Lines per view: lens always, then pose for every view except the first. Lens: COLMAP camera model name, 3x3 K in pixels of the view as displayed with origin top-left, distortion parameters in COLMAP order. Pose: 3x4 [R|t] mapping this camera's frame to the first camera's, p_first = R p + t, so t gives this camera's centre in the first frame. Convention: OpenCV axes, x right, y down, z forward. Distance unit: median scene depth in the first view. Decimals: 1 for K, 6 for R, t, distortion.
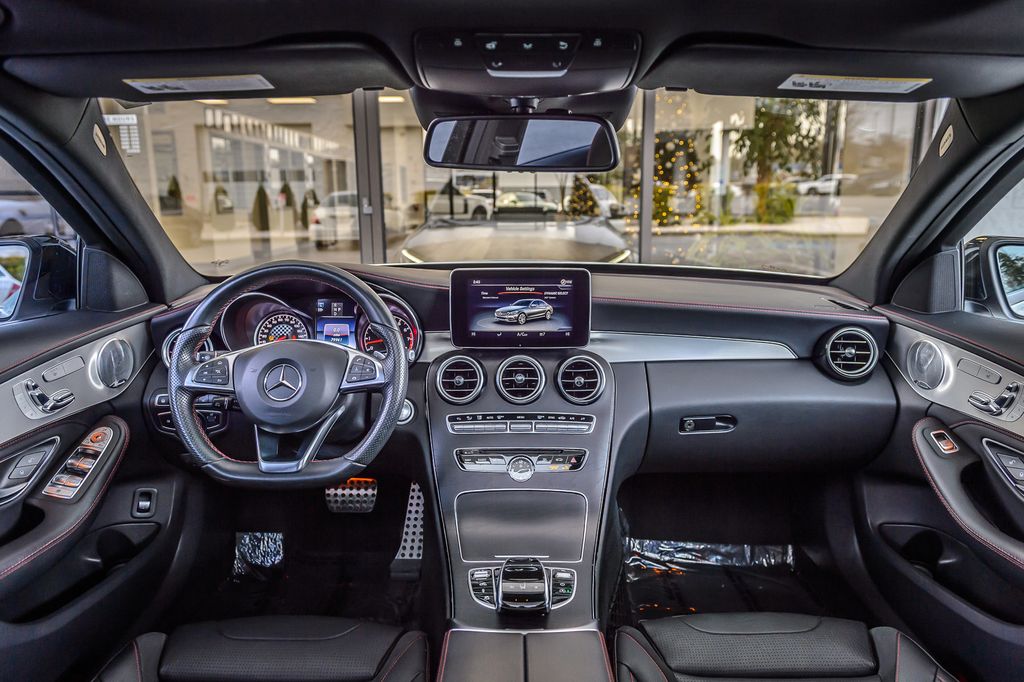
lens RADIAL K [[696.6, 0, 514.0], [0, 696.6, 342.6], [0, 0, 1]] dist [0.001090, -0.006424]
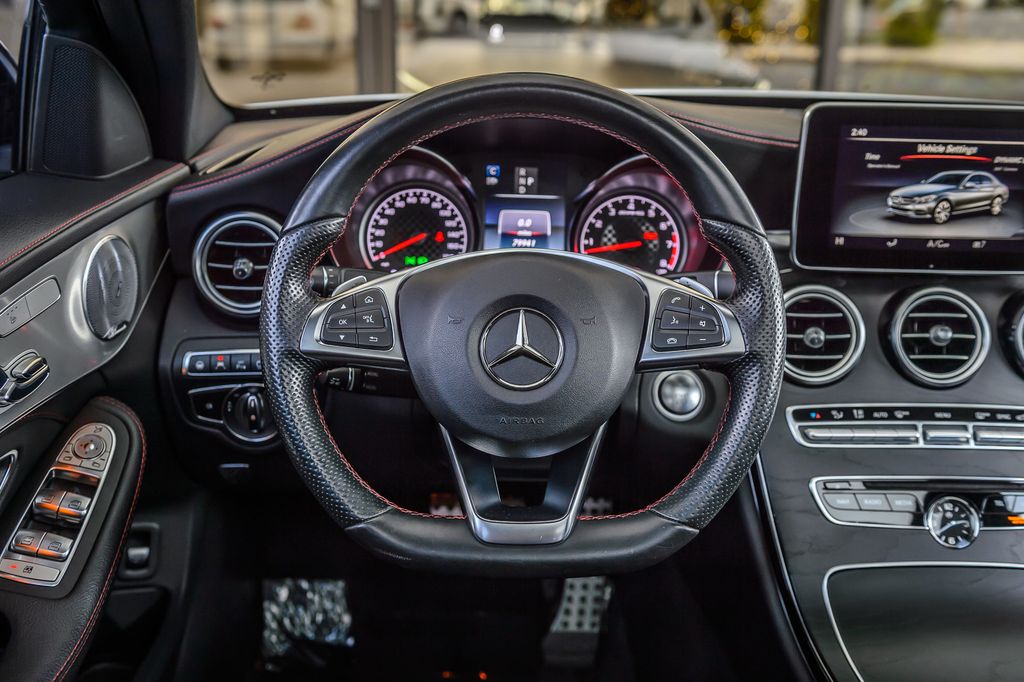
lens RADIAL K [[1011.8, 0, 505.9], [0, 1011.8, 343.6], [0, 0, 1]] dist [-0.002978, 0.000000]
pose [[0.999540, 0.019844, 0.022915, -0.307737], [-0.022497, 0.992274, 0.122012, -0.022269], [-0.020317, -0.122471, 0.992264, 0.297365]]
